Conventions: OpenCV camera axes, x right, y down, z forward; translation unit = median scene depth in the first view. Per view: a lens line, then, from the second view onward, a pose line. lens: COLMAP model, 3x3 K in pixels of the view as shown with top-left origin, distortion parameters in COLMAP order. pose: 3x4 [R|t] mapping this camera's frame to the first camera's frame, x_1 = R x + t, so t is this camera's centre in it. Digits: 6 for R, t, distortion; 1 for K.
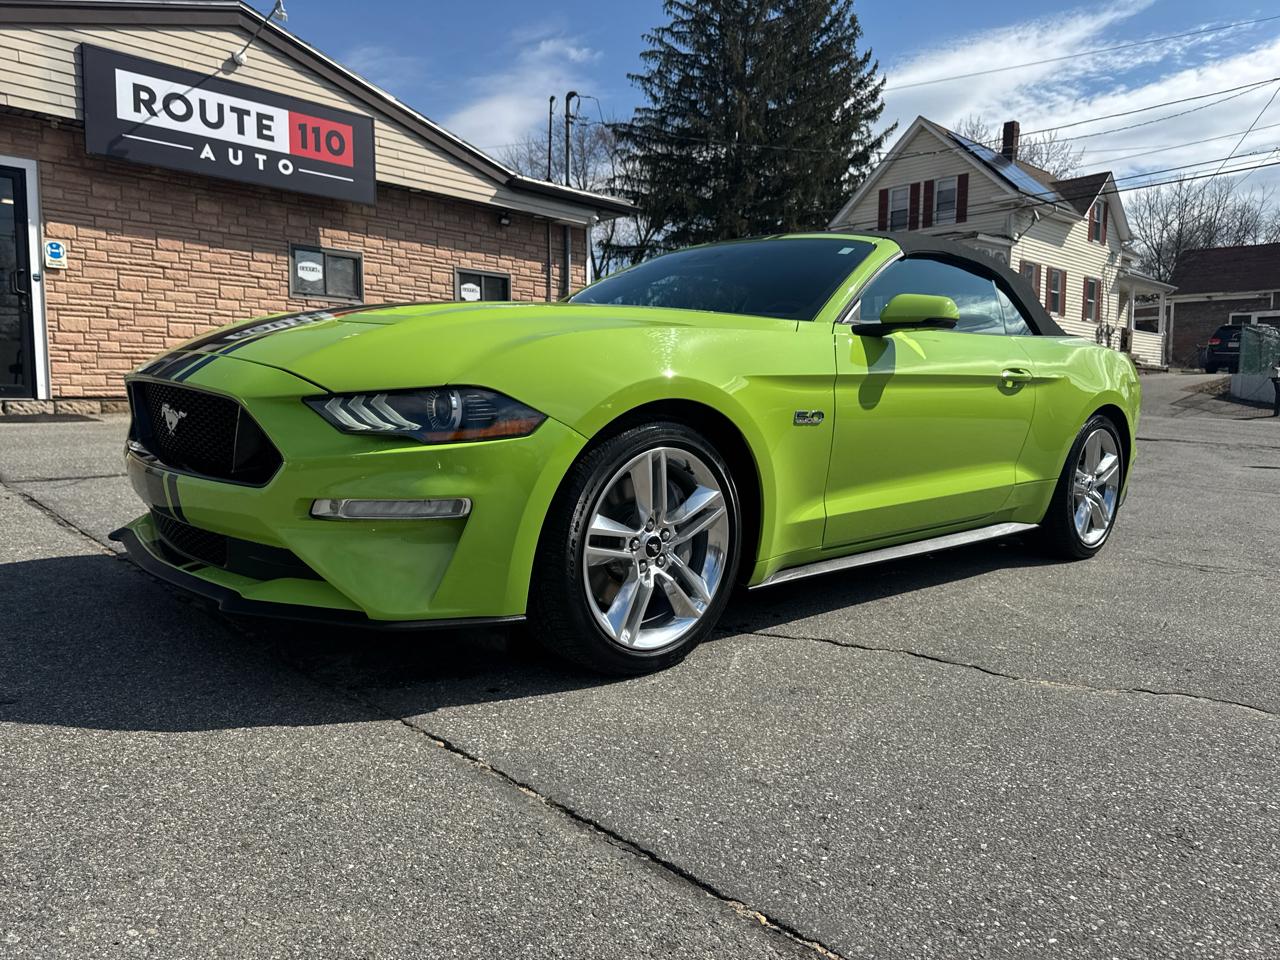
lens RADIAL K [[928.9, 0, 626.9], [0, 928.9, 488.6], [0, 0, 1]] dist [0.024506, -0.025052]
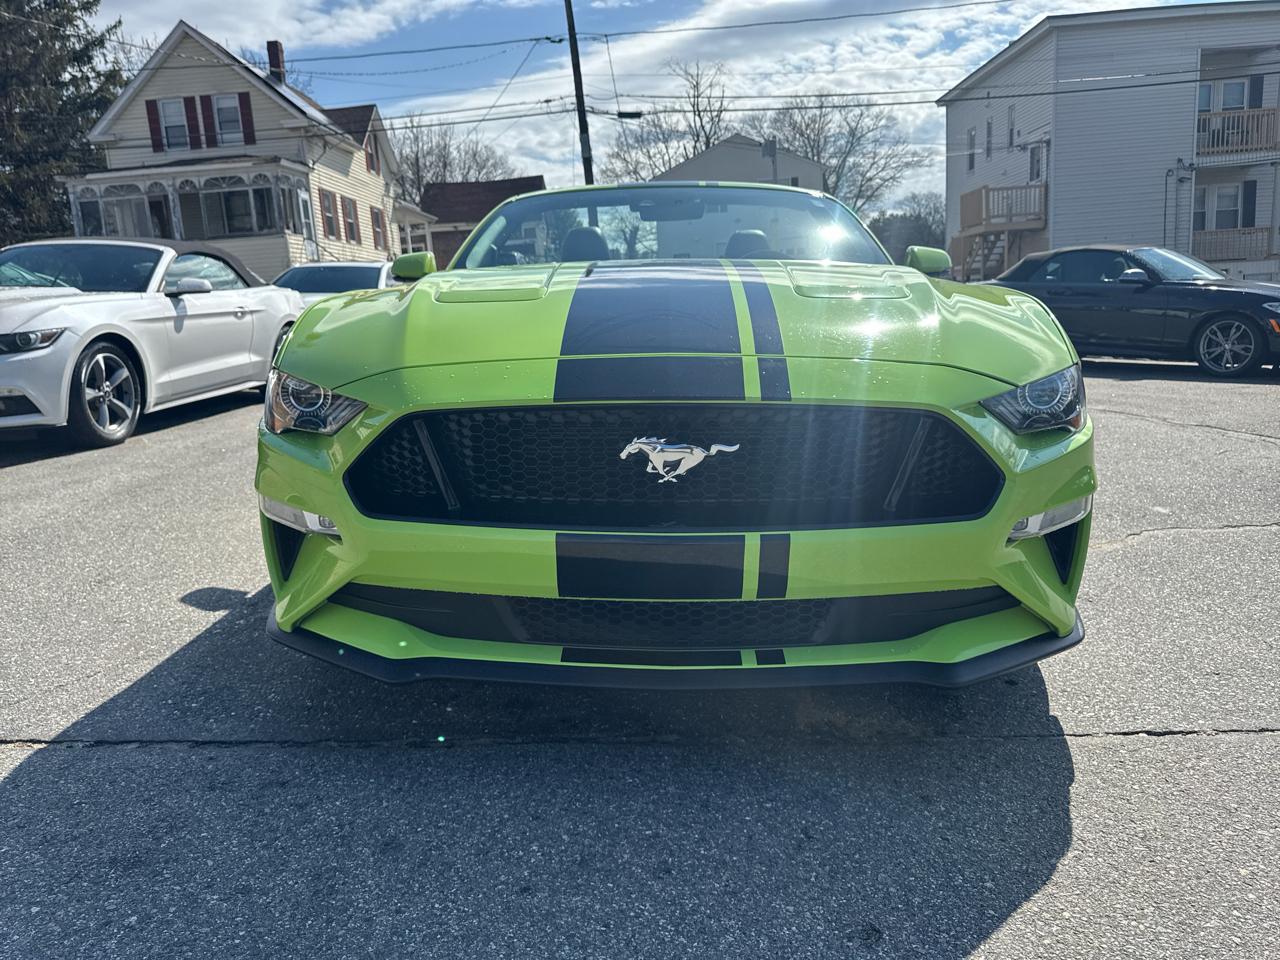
lens RADIAL K [[928.9, 0, 645.9], [0, 928.9, 485.9], [0, 0, 1]] dist [0.024506, -0.025052]
pose [[0.694533, -0.187896, 0.694492, -0.219318], [0.137175, 0.982171, 0.128544, -0.031976], [-0.706263, 0.005989, 0.707924, 0.127494]]
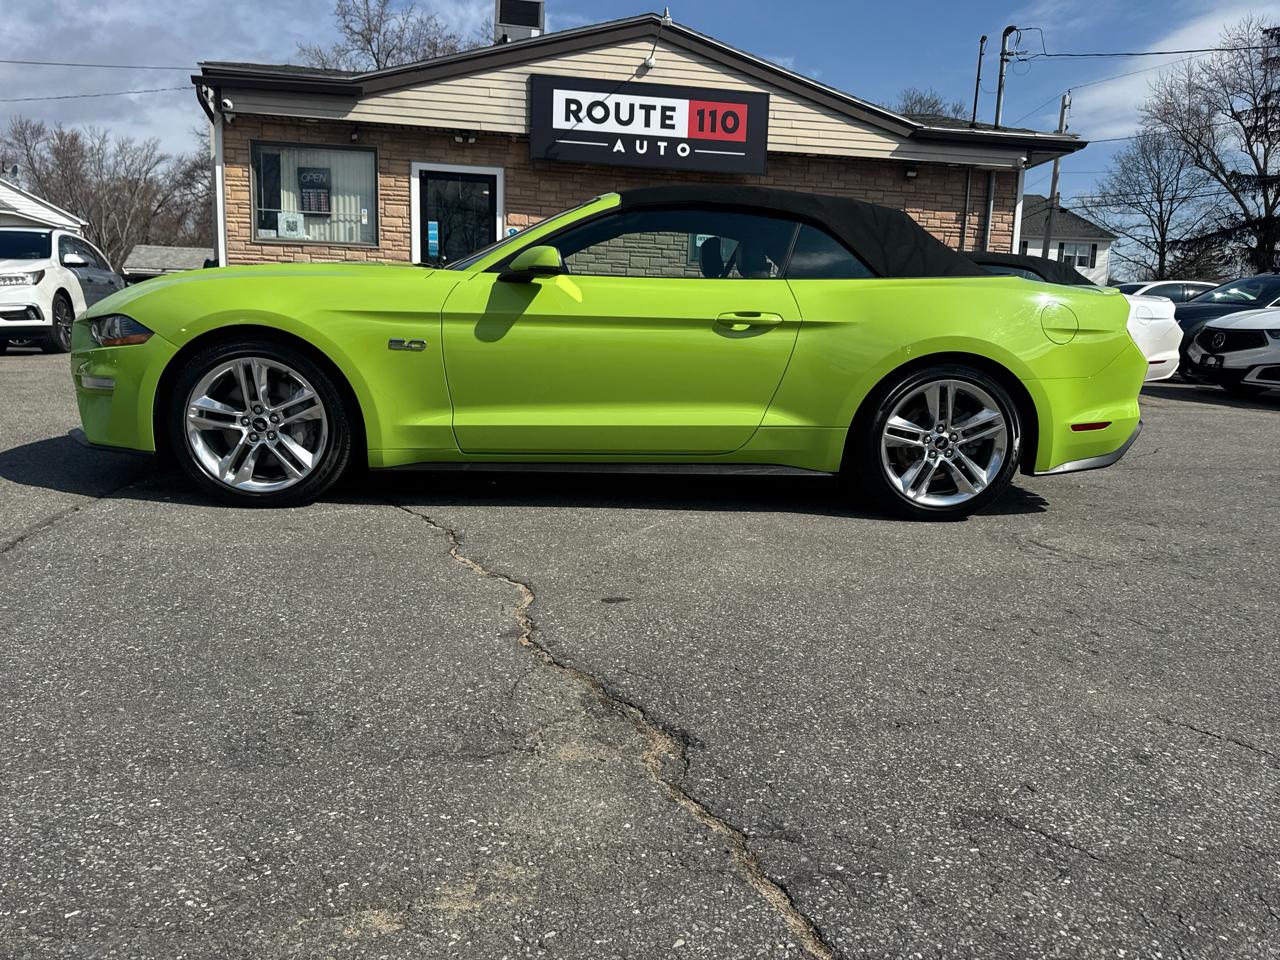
lens RADIAL K [[919.6, 0, 643.8], [0, 919.6, 476.8], [0, 0, 1]] dist [0.056484, -0.033780]
pose [[0.790440, 0.102635, -0.603880, 0.333138], [-0.083868, 0.994712, 0.059282, 0.001164], [0.606771, 0.003787, 0.794868, 0.040770]]
